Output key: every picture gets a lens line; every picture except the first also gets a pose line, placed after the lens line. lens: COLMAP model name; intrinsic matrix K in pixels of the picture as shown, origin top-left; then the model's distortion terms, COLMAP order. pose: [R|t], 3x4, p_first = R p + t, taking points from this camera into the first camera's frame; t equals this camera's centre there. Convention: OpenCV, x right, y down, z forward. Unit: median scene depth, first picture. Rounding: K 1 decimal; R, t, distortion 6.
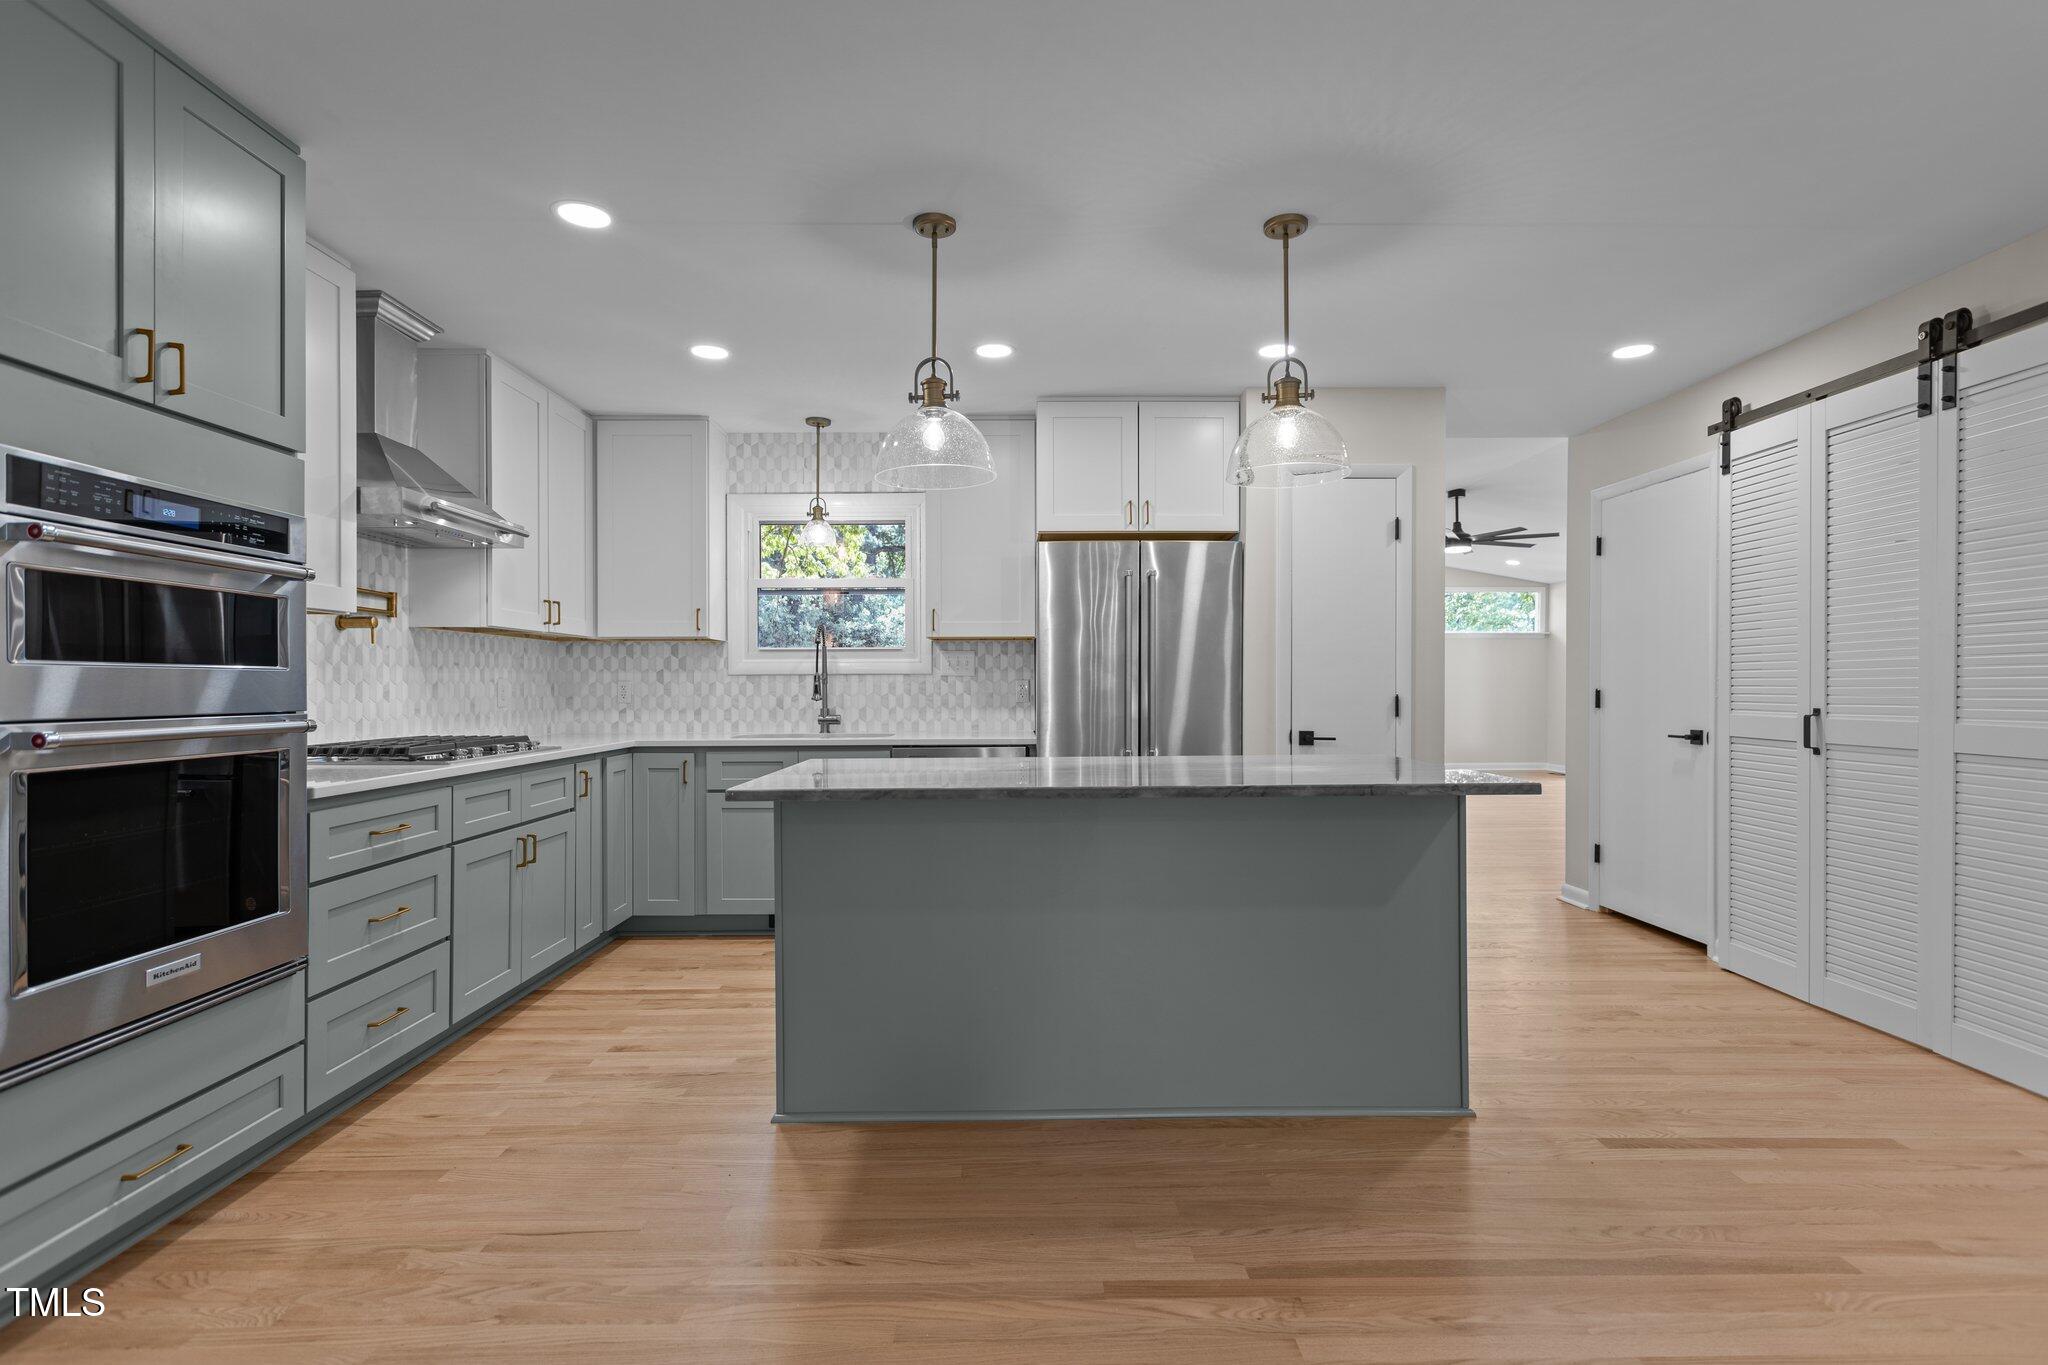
lens RADIAL K [[981.6, 0, 1016.4], [0, 981.6, 691.8], [0, 0, 1]] dist [0.000925, 0.000065]
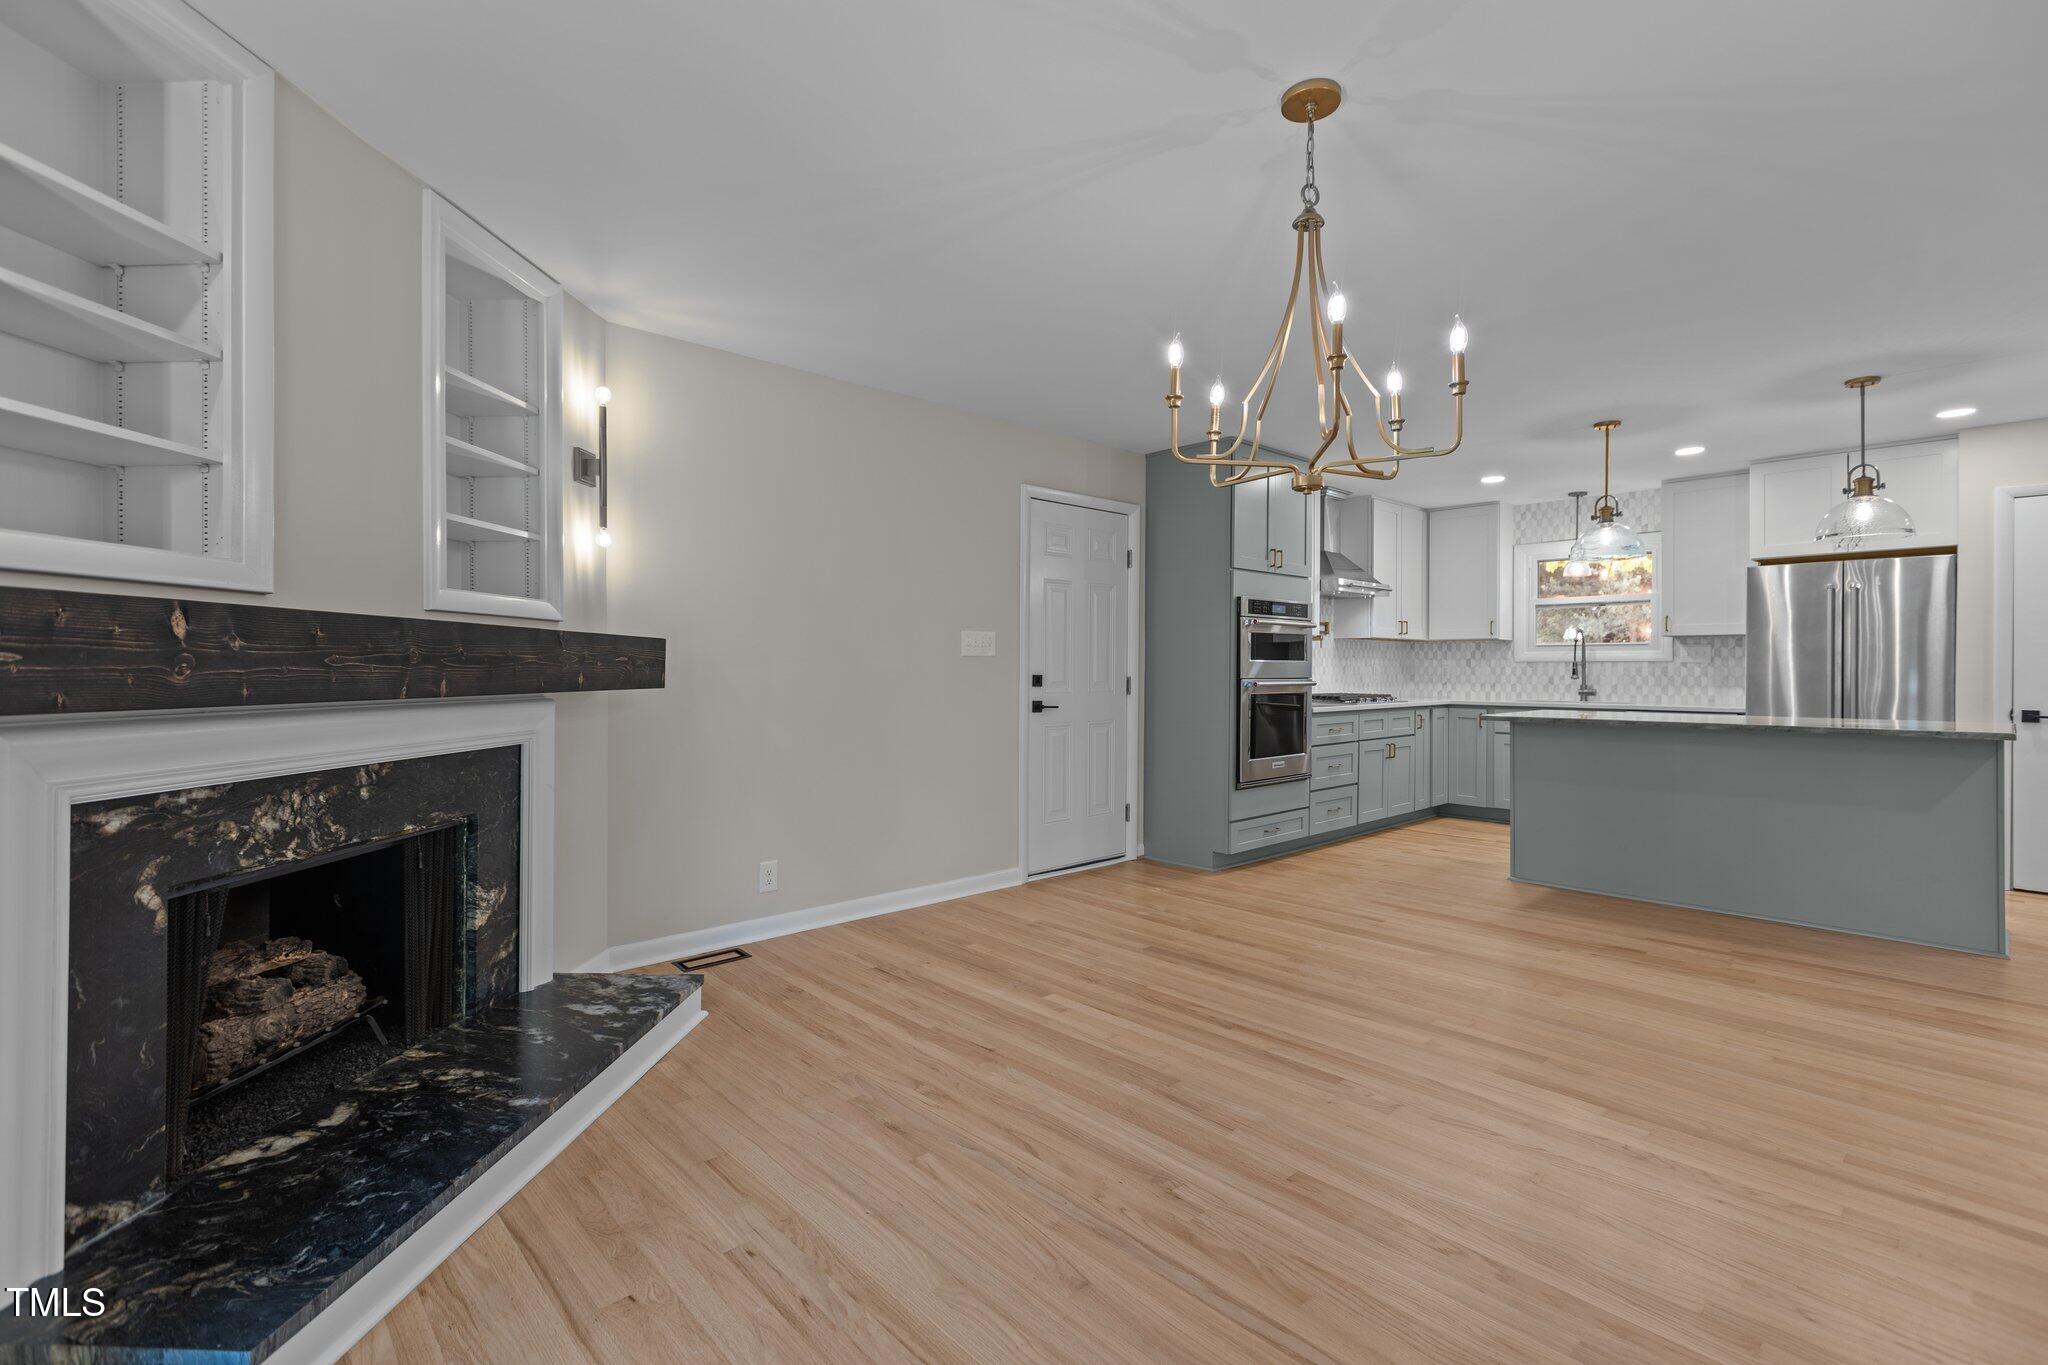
lens RADIAL K [[916.6, 0, 1015.7], [0, 916.6, 662.7], [0, 0, 1]] dist [0.001246, -0.000313]
pose [[0.671803, 0.001312, -0.740729, 0.306146], [-0.010031, 0.999923, -0.007327, 0.002973], [0.740662, 0.012353, 0.671764, -0.679736]]
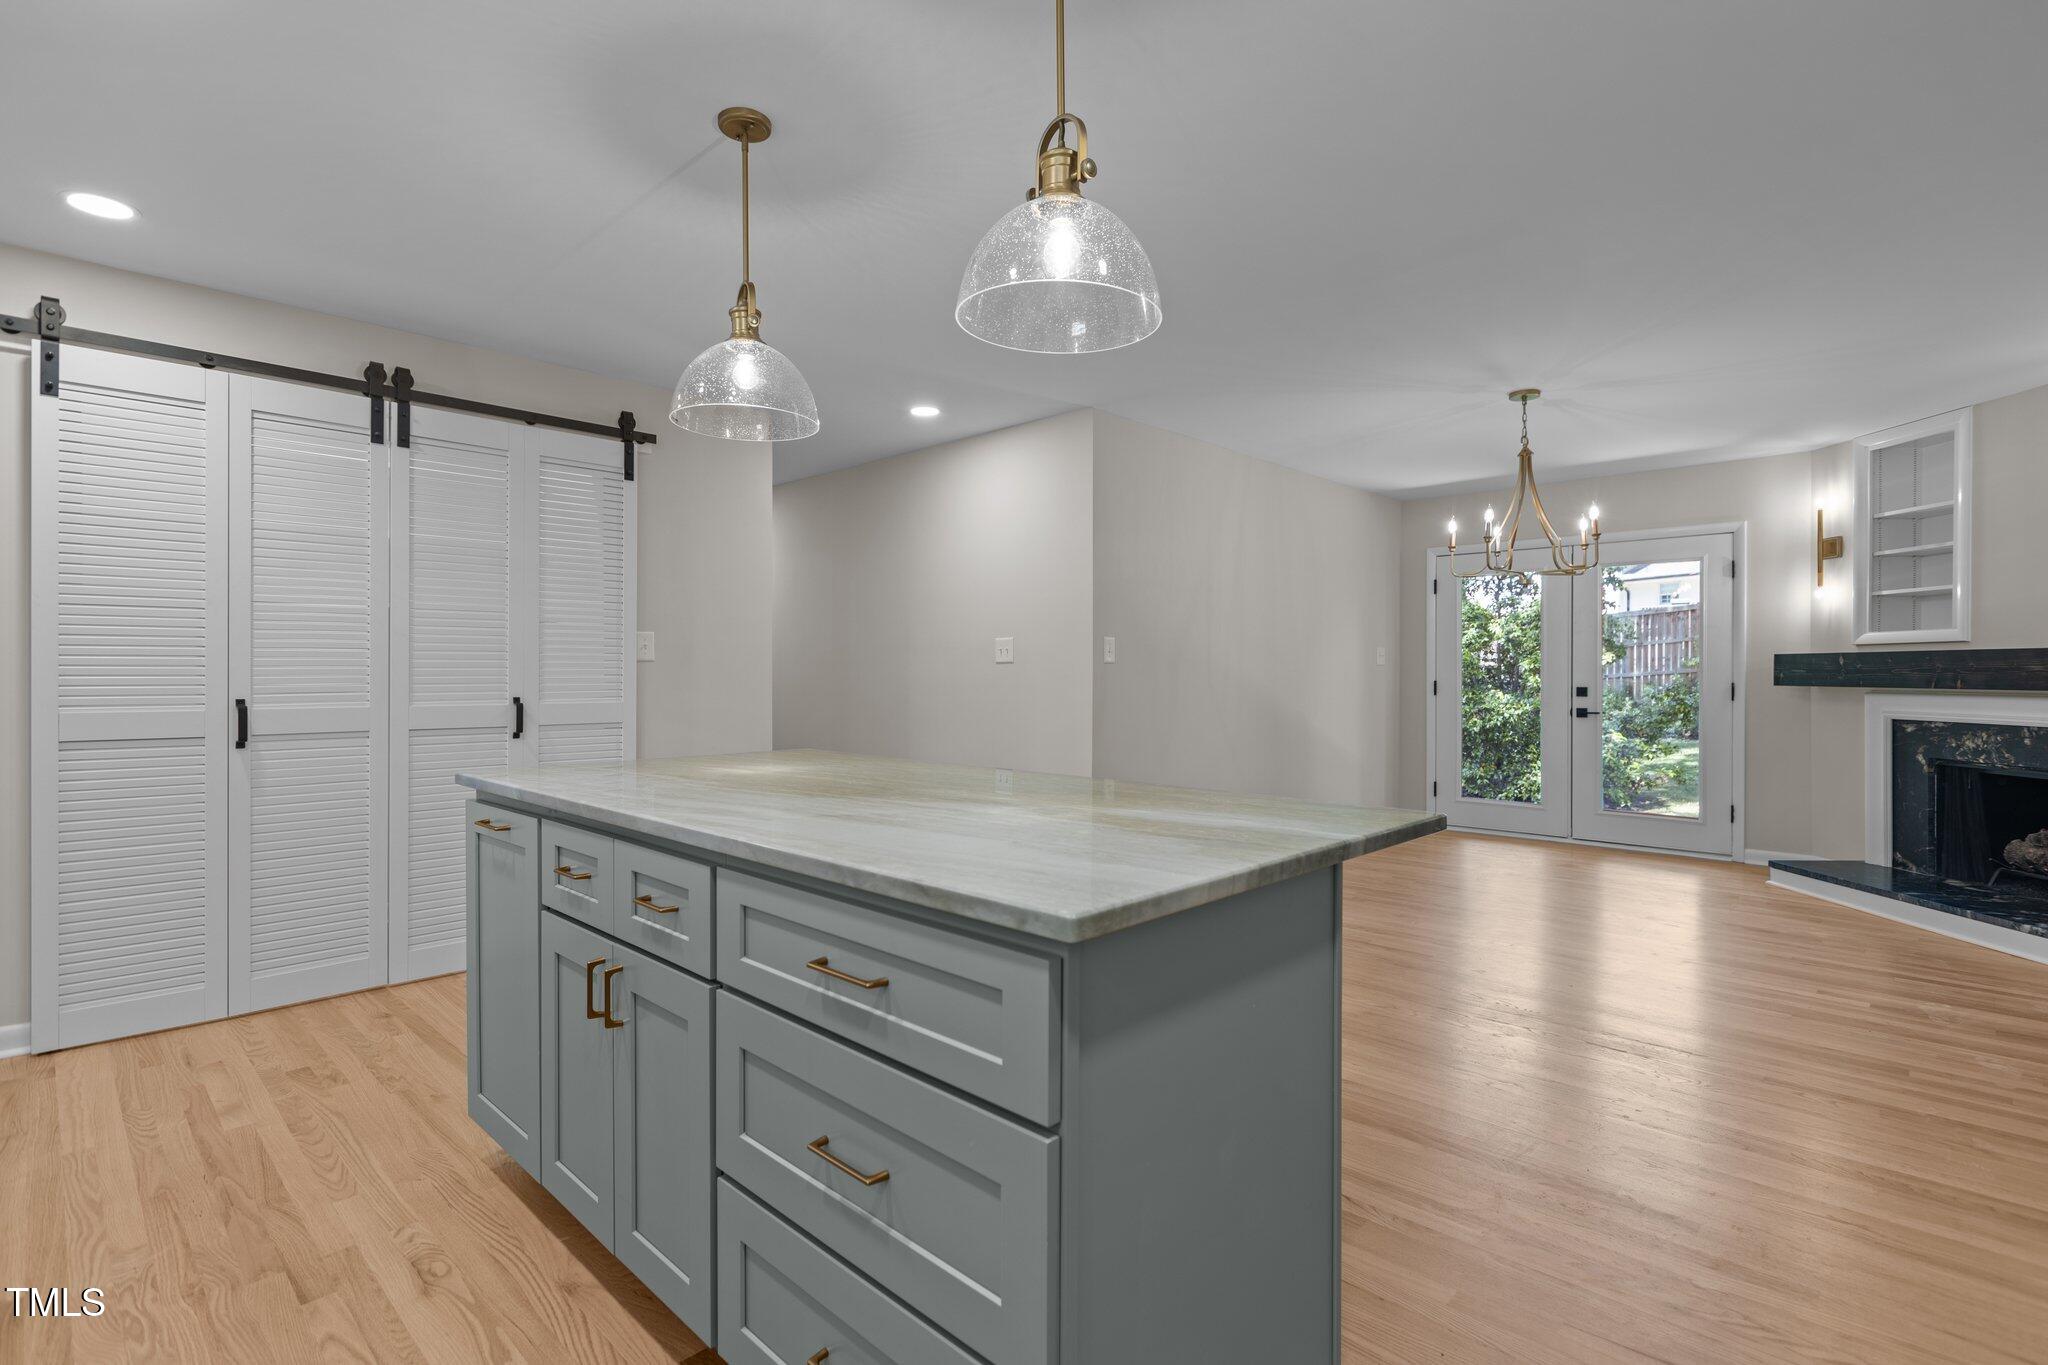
lens RADIAL K [[975.4, 0, 1017.9], [0, 975.4, 675.8], [0, 0, 1]] dist [-0.000640, -0.000339]
pose [[-0.715458, 0.001886, 0.698653, -0.305112], [0.006900, 0.999967, 0.004367, -0.004335], [-0.698622, 0.007945, -0.715447, 0.925672]]
